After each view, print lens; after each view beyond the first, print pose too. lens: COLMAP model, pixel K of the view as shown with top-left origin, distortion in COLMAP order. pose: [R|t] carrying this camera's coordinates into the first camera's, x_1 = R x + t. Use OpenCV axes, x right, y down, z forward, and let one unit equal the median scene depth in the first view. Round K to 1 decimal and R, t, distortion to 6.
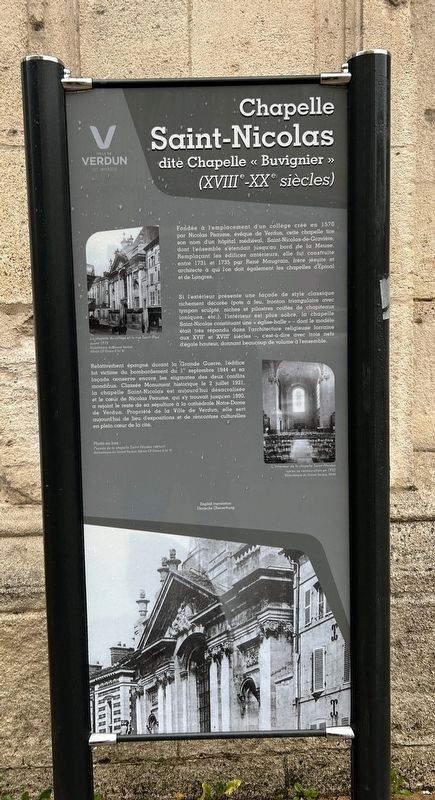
lens RADIAL K [[709.2, 0, 201.7], [0, 709.2, 401.3], [0, 0, 1]] dist [0.004379, 0.006011]
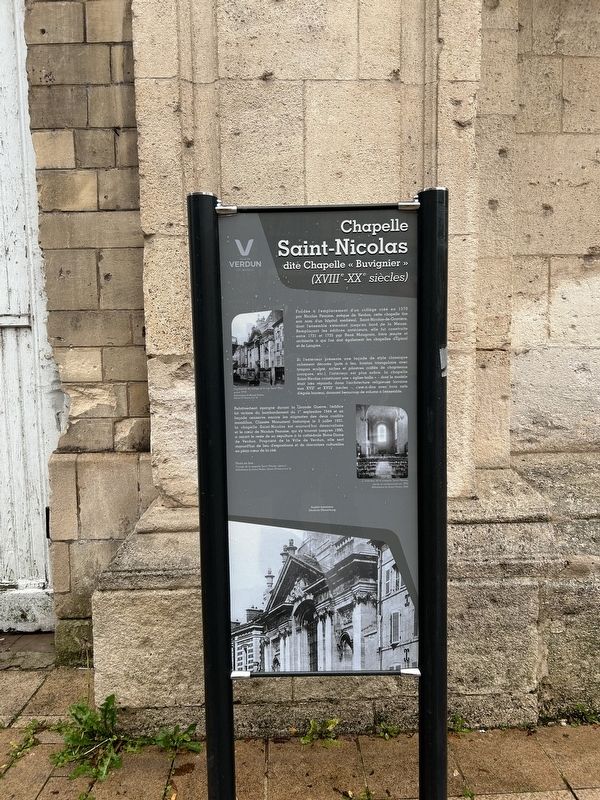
lens RADIAL K [[635.7, 0, 300.7], [0, 635.7, 418.1], [0, 0, 1]] dist [0.030583, -0.011271]
pose [[0.999876, 0.006068, -0.014523, -0.005389], [-0.006110, 0.999977, -0.002841, -0.027094], [0.014505, 0.002929, 0.999890, -0.256693]]
